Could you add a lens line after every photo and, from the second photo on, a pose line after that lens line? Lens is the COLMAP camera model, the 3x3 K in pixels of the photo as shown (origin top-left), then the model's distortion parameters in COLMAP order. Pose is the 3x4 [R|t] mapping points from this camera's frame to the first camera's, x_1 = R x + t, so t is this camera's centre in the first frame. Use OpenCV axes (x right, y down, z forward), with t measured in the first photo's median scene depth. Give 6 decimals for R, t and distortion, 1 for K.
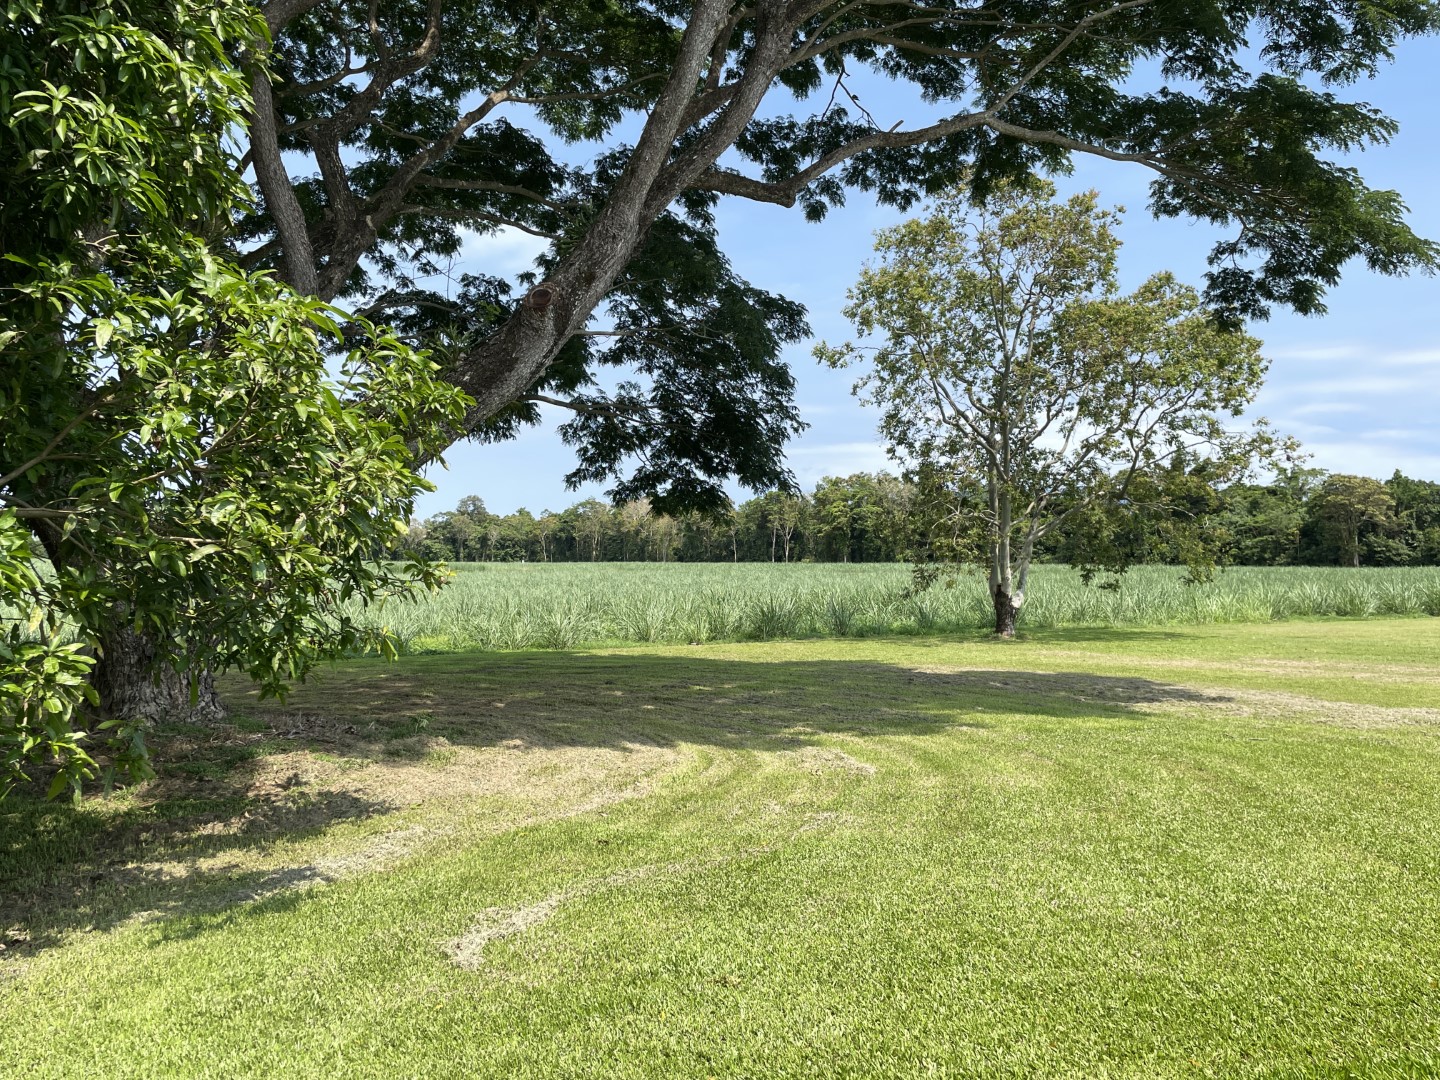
lens RADIAL K [[1144.6, 0, 718.8], [0, 1144.6, 543.8], [0, 0, 1]] dist [0.060381, 0.000679]
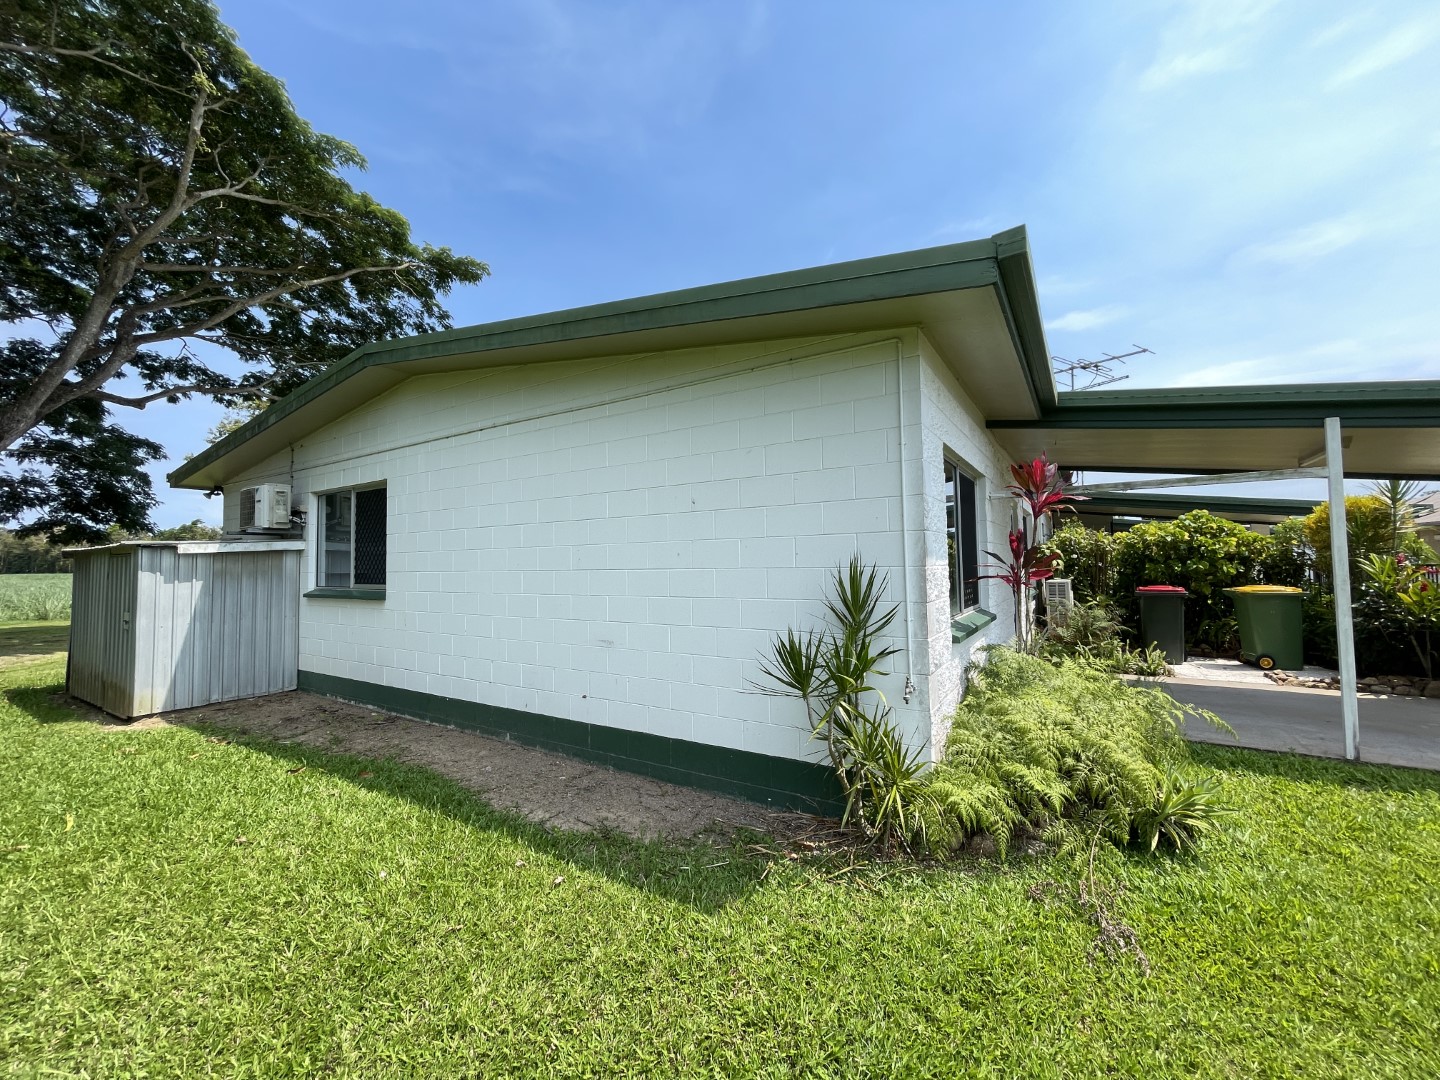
lens RADIAL K [[580.0, 0, 723.8], [0, 580.0, 547.8], [0, 0, 1]] dist [-0.003380, -0.001306]
pose [[0.701454, 0.020361, 0.712424, 0.040885], [-0.003492, 0.999678, -0.025133, -0.000923], [-0.712706, 0.015142, 0.701299, -0.385190]]
